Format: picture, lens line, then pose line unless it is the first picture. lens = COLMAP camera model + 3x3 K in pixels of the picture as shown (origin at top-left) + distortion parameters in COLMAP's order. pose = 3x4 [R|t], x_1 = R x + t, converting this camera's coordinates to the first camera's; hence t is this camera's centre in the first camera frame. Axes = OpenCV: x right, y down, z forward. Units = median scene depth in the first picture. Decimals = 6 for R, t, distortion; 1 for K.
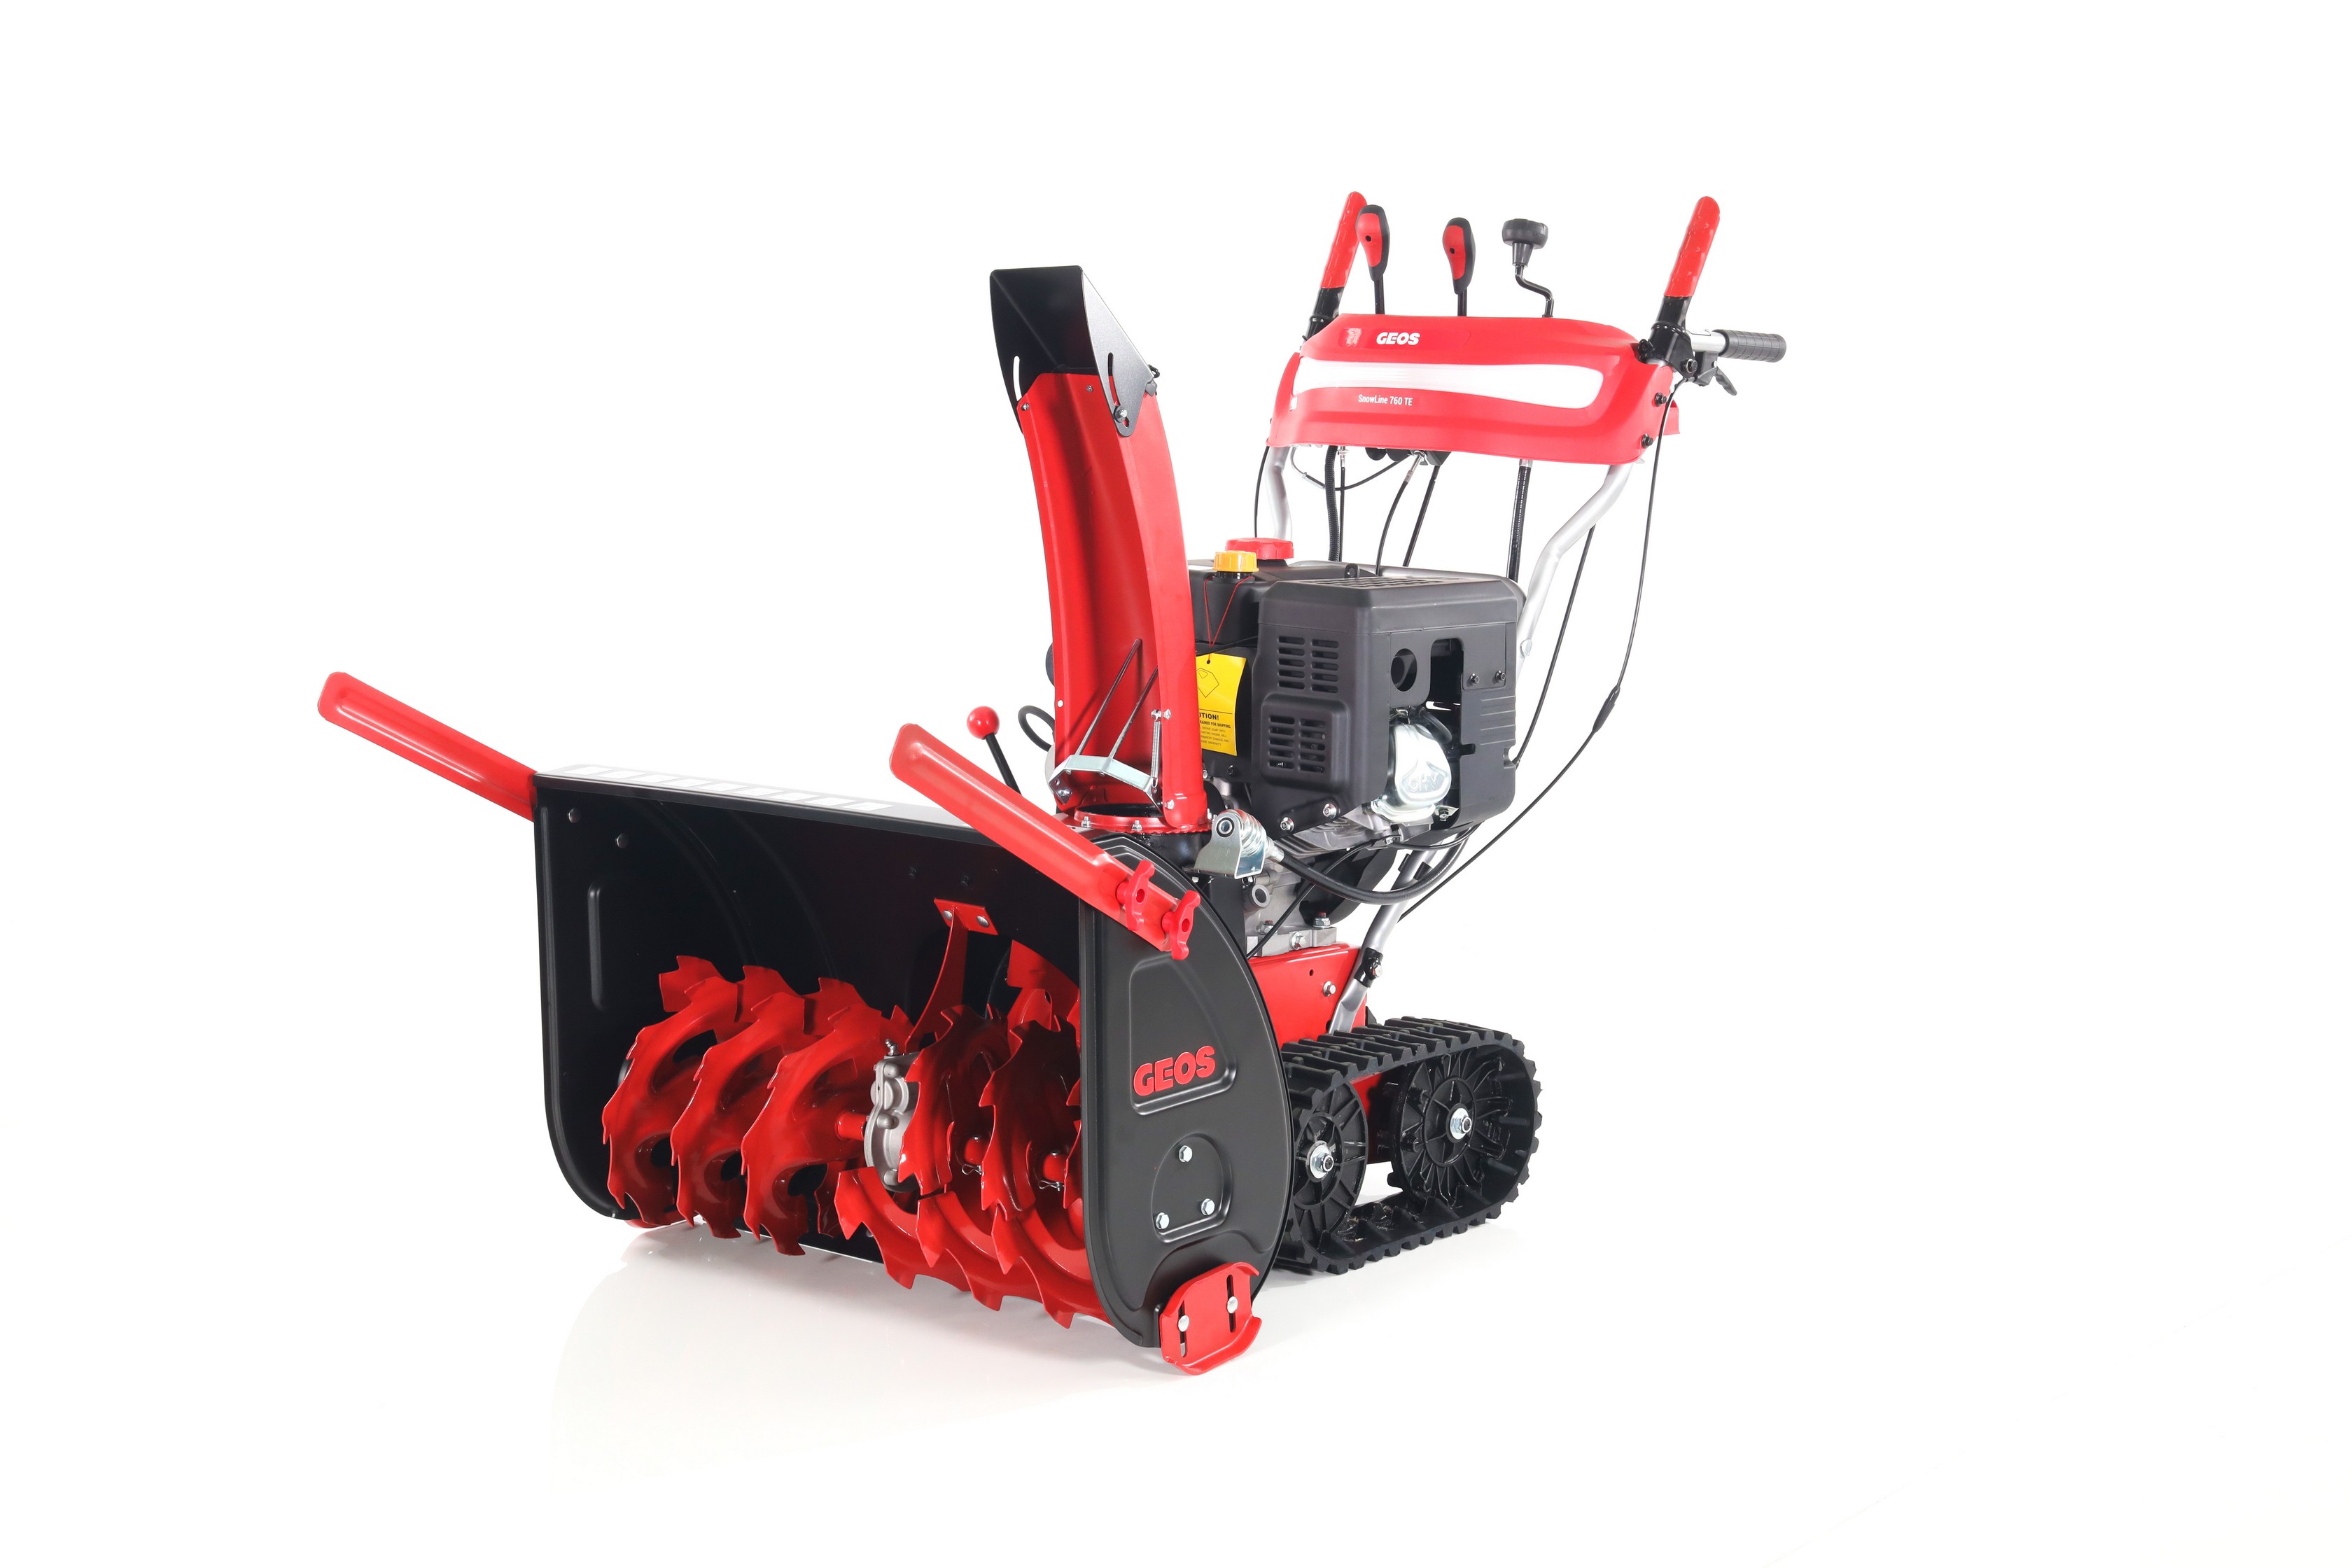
lens RADIAL K [[3913.7, 0, 1178.1], [0, 3913.7, 790.2], [0, 0, 1]] dist [0.151879, 0.000000]
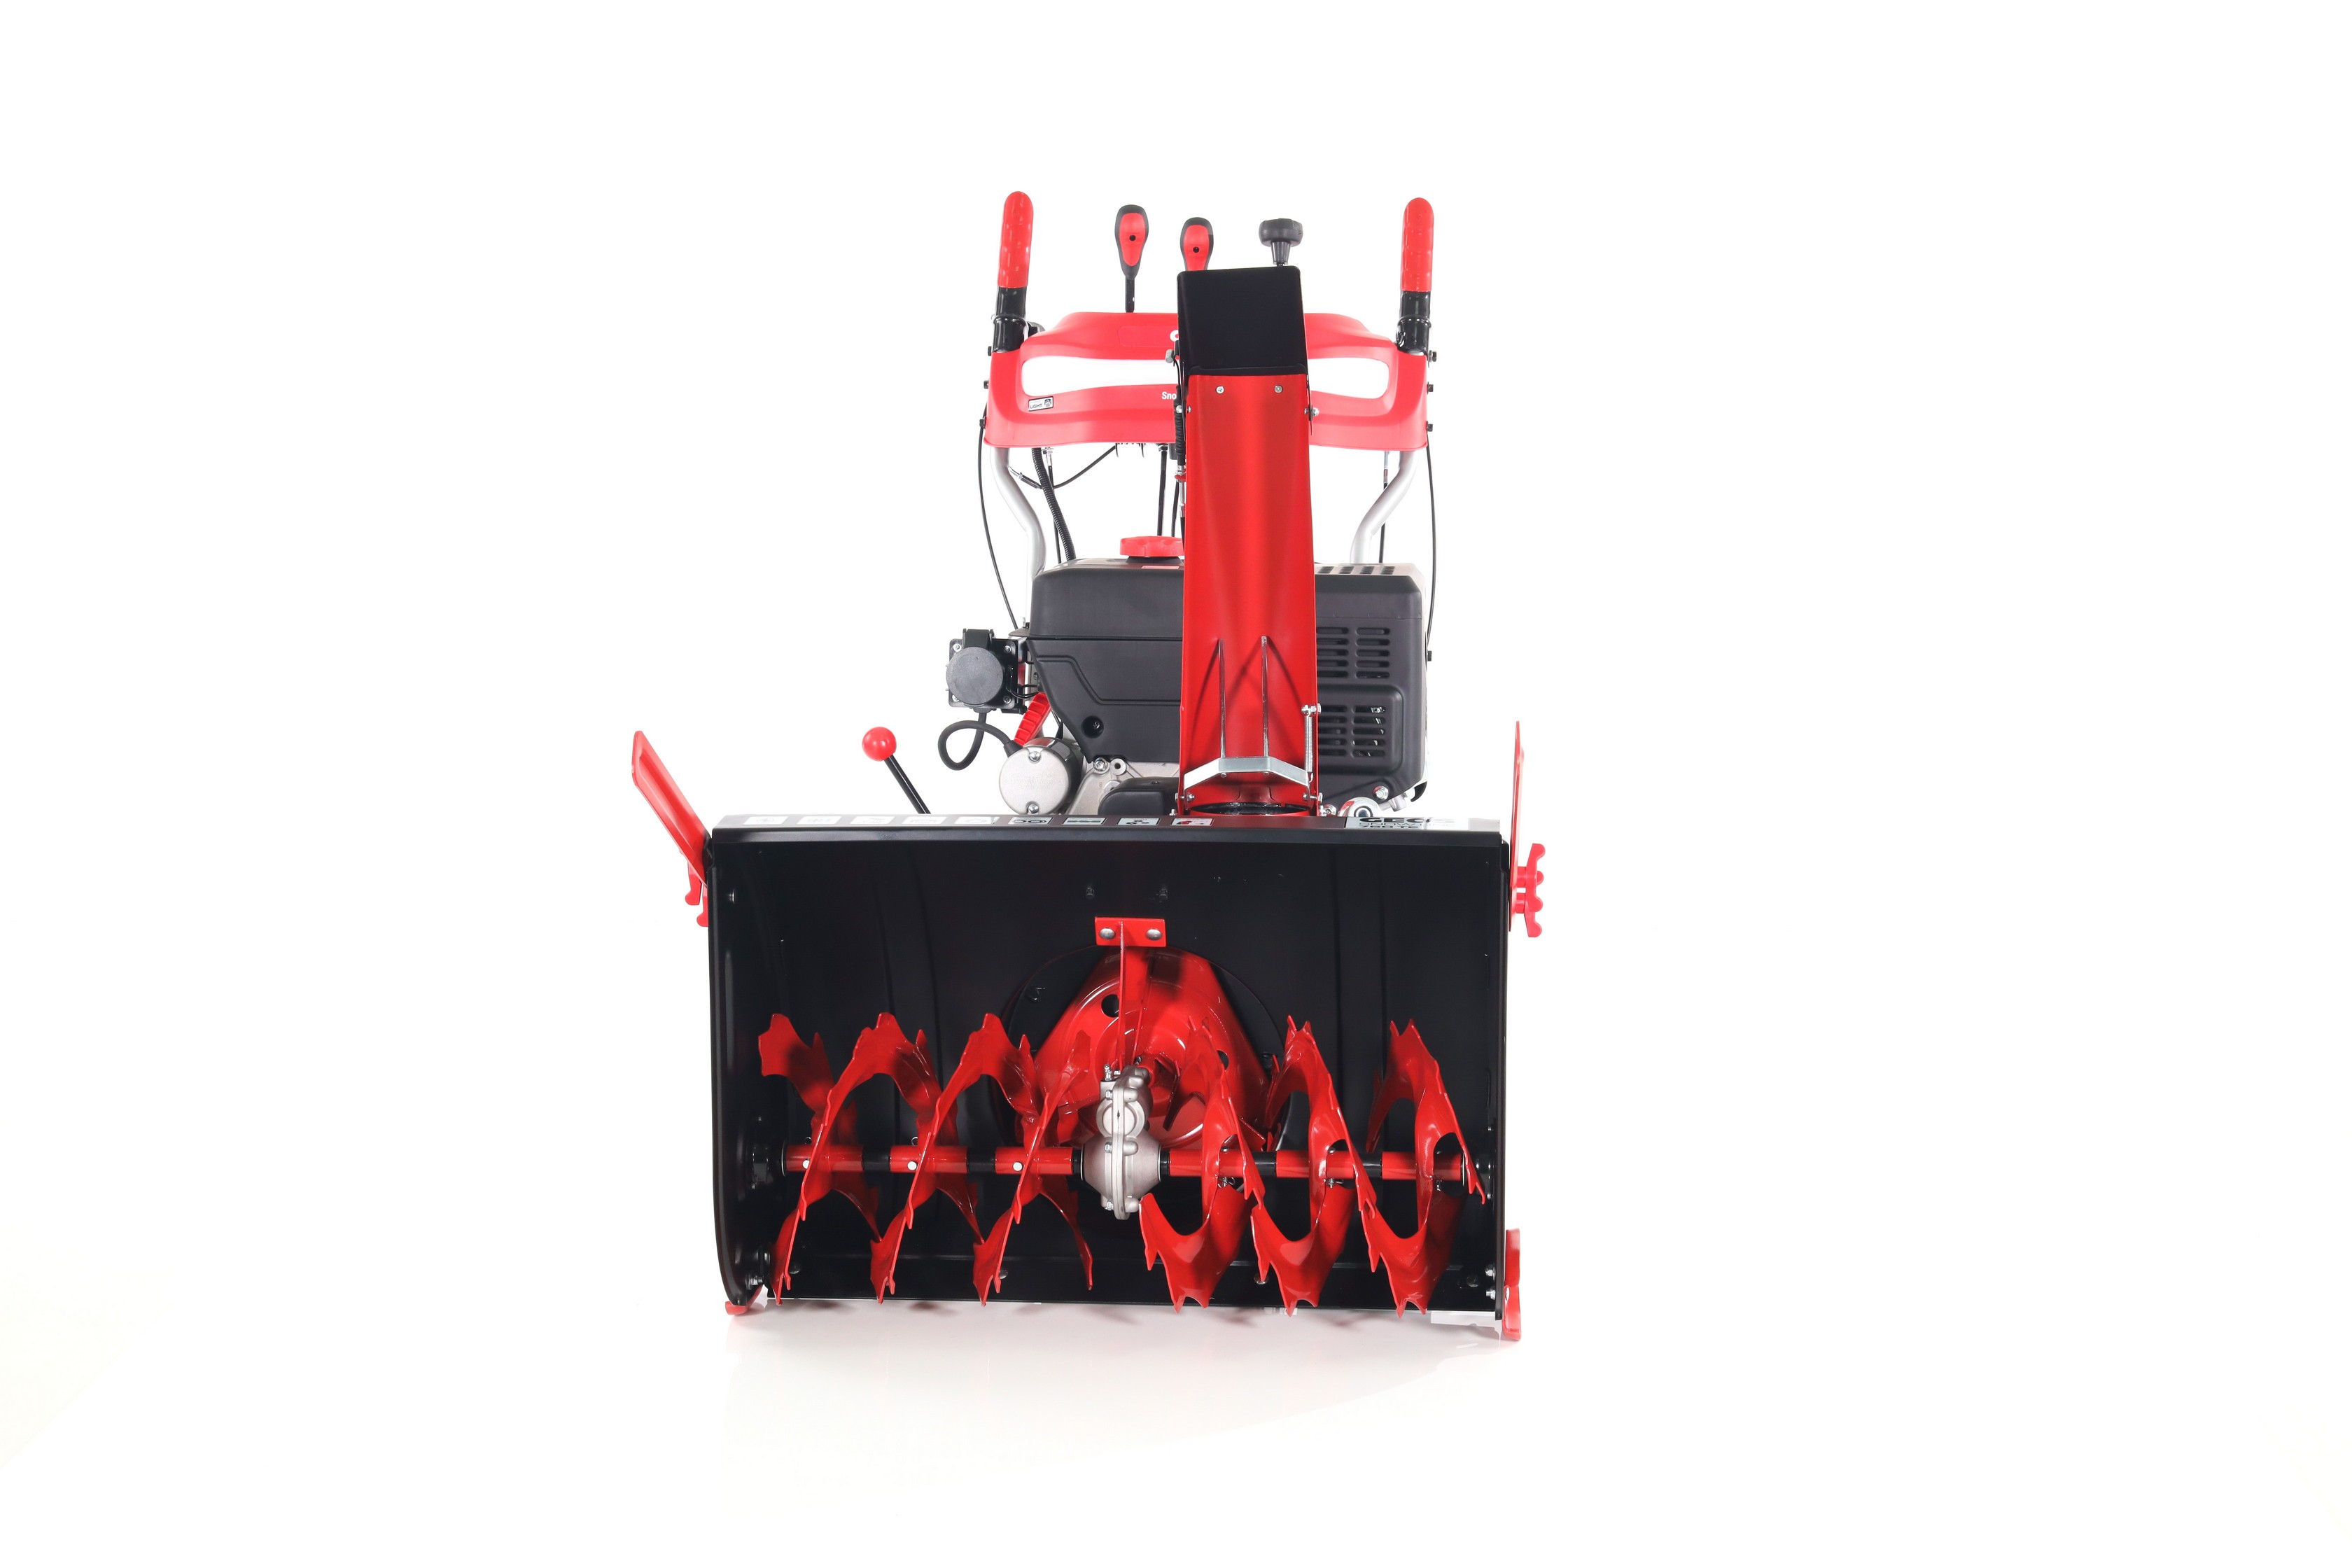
lens RADIAL K [[3913.7, 0, 1177.1], [0, 3913.7, 785.3], [0, 0, 1]] dist [0.151879, 0.000000]
pose [[0.797642, -0.088219, 0.596644, -0.621001], [0.086187, 0.995765, 0.032011, -0.034373], [-0.596941, 0.025889, 0.801867, 0.203261]]
